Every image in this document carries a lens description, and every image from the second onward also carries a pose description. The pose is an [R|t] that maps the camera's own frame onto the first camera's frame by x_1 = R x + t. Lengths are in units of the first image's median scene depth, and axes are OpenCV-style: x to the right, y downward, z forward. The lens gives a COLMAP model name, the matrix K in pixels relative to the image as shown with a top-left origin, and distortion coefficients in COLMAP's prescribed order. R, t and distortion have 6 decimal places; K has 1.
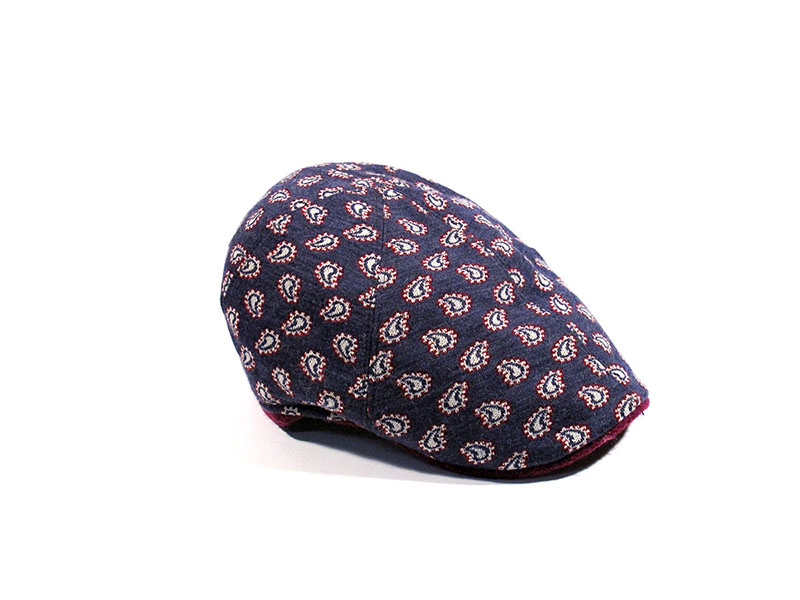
lens RADIAL K [[1147.1, 0, 401.4], [0, 1147.1, 300.0], [0, 0, 1]] dist [-0.085932, 0.000000]
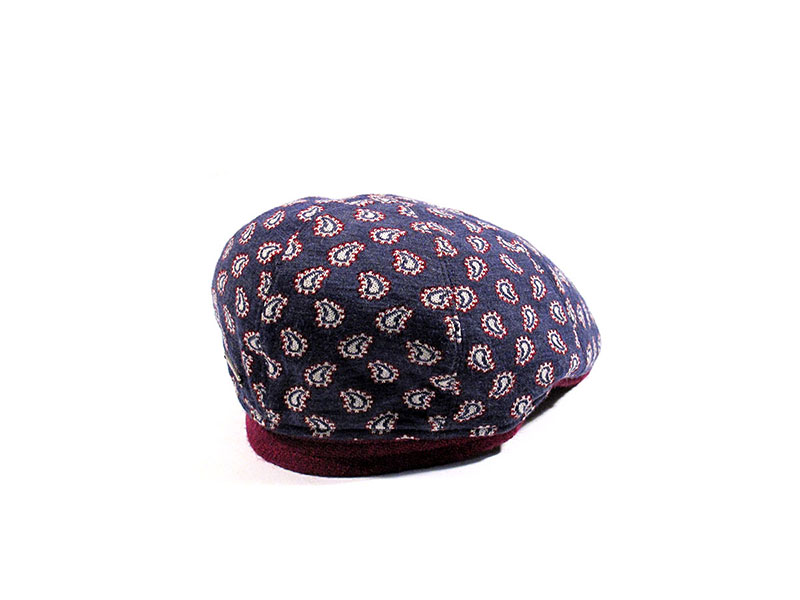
lens RADIAL K [[1147.1, 0, 396.8], [0, 1147.1, 297.7], [0, 0, 1]] dist [-0.085932, 0.000000]
pose [[0.079907, -0.314049, 0.946038, -1.046827], [0.381799, 0.886338, 0.261982, -0.302145], [-0.920785, 0.340262, 0.190728, 0.919283]]
